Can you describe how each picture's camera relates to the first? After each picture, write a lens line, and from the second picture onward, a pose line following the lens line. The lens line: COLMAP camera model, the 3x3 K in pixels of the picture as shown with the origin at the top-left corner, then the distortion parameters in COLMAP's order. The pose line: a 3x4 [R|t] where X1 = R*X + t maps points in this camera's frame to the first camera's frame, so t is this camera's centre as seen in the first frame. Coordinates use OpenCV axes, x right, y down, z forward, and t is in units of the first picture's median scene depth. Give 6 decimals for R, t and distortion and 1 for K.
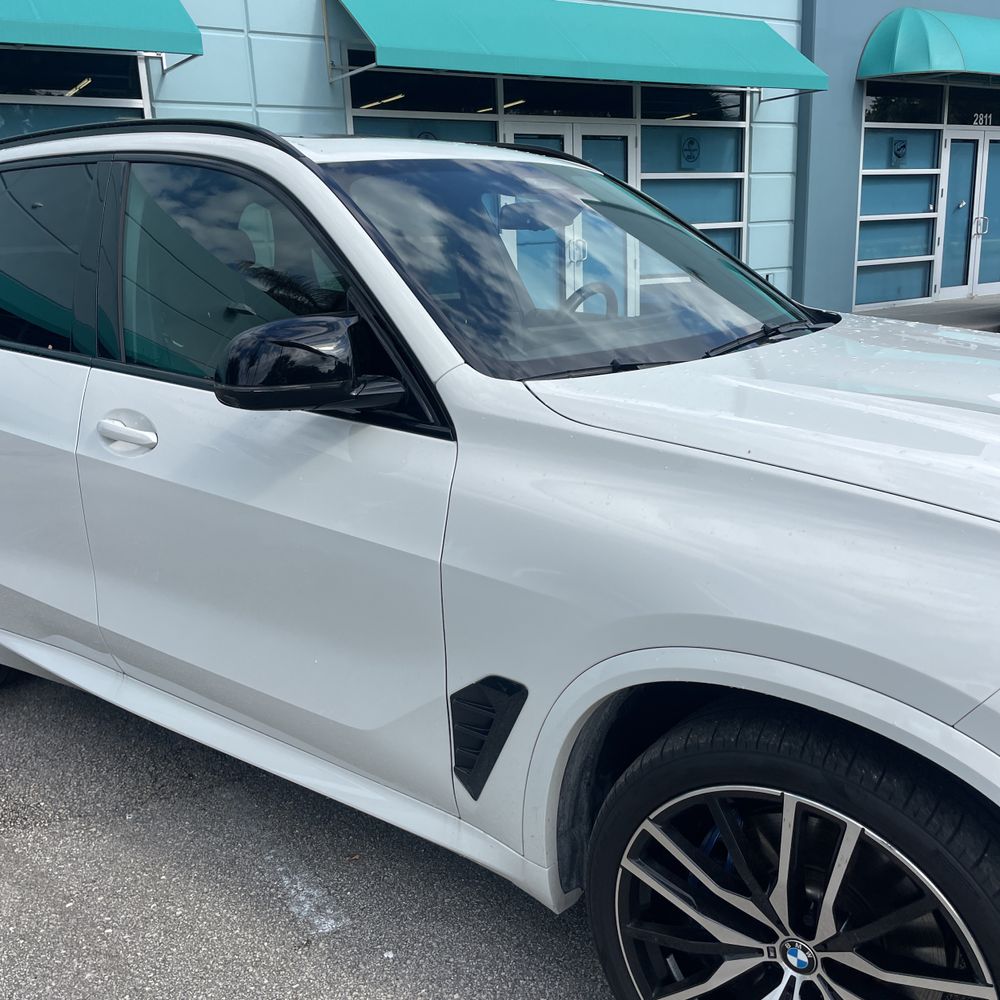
lens RADIAL K [[1004.4, 0, 507.7], [0, 1004.4, 502.3], [0, 0, 1]] dist [0.095877, -0.125897]
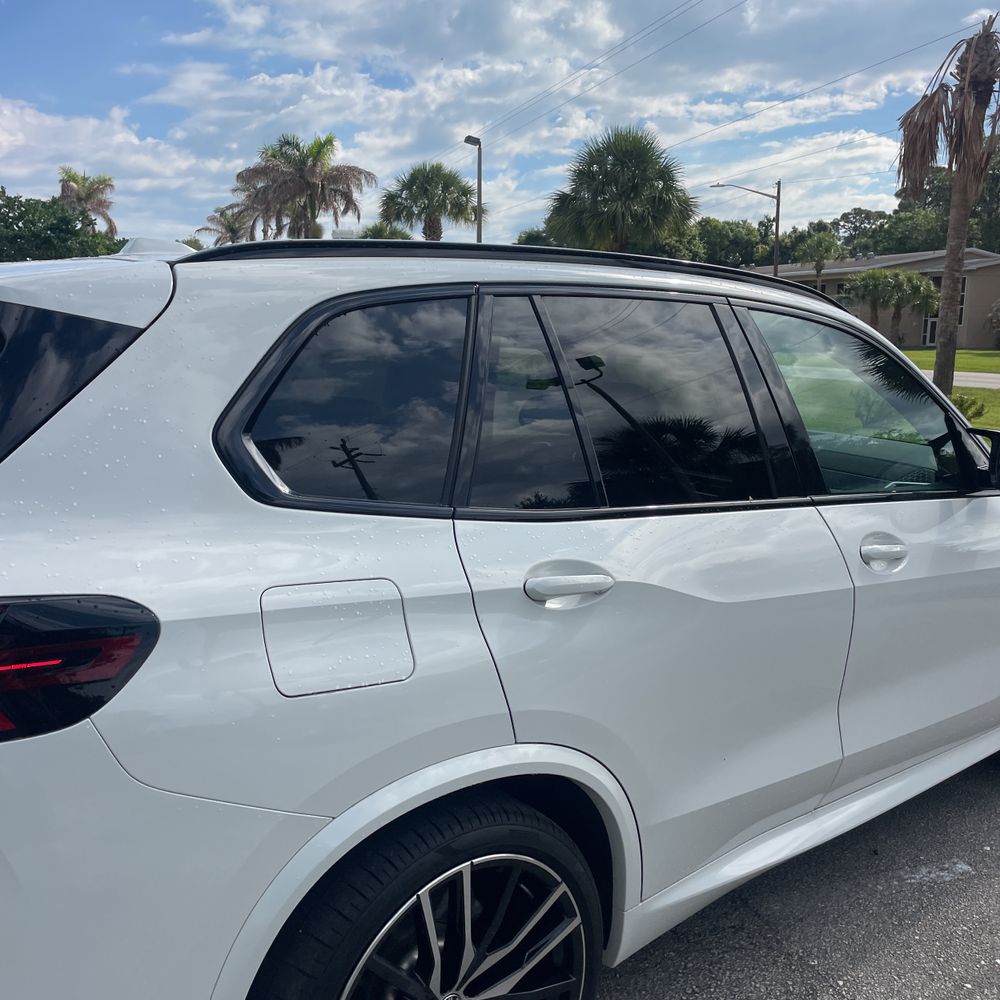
lens RADIAL K [[1014.7, 0, 492.6], [0, 1014.7, 498.0], [0, 0, 1]] dist [0.093397, -0.112795]
pose [[0.231599, -0.123008, 0.965003, -1.859319], [0.228688, 0.971059, 0.068895, -0.356502], [-0.945550, 0.204728, 0.253026, 1.326830]]
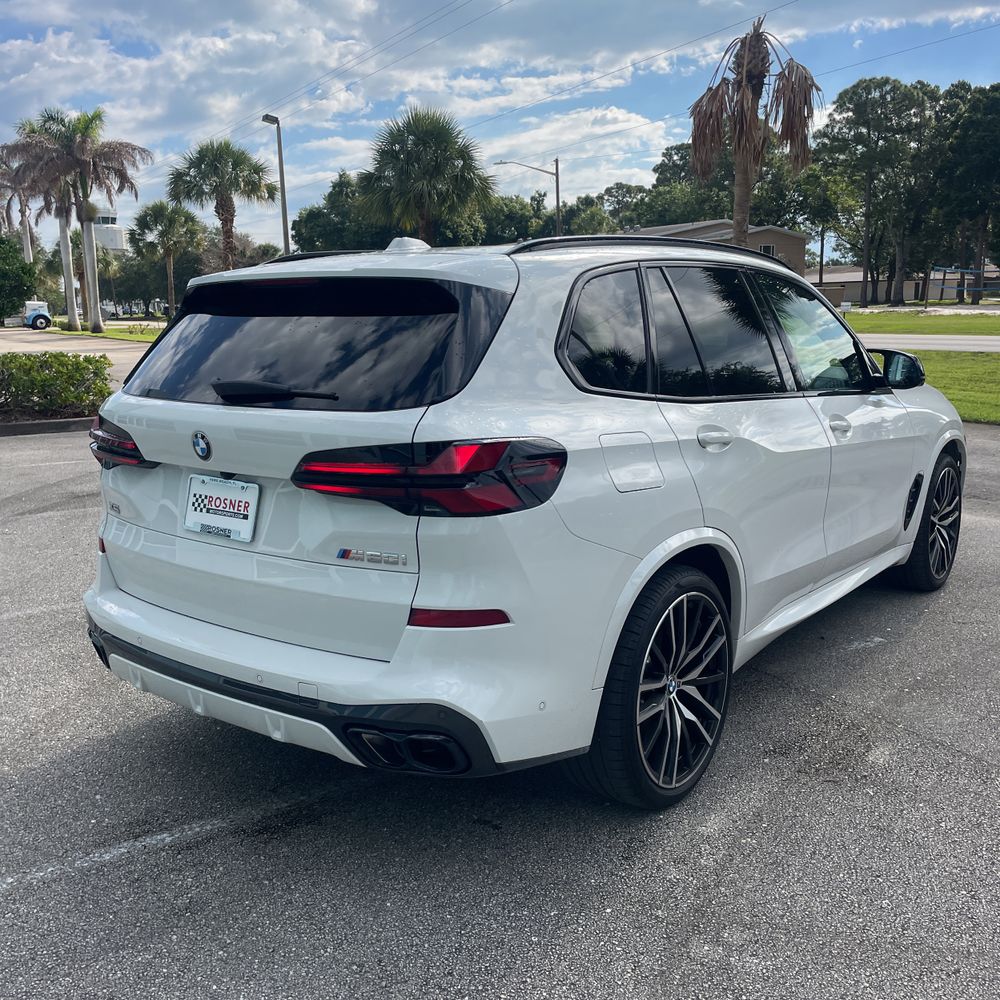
lens RADIAL K [[1007.6, 0, 489.3], [0, 1007.6, 498.1], [0, 0, 1]] dist [0.101045, -0.140585]
pose [[0.027324, -0.155432, 0.987469, -2.565892], [0.275813, 0.950664, 0.142006, -0.434561], [-0.960823, 0.268476, 0.068846, 1.789625]]
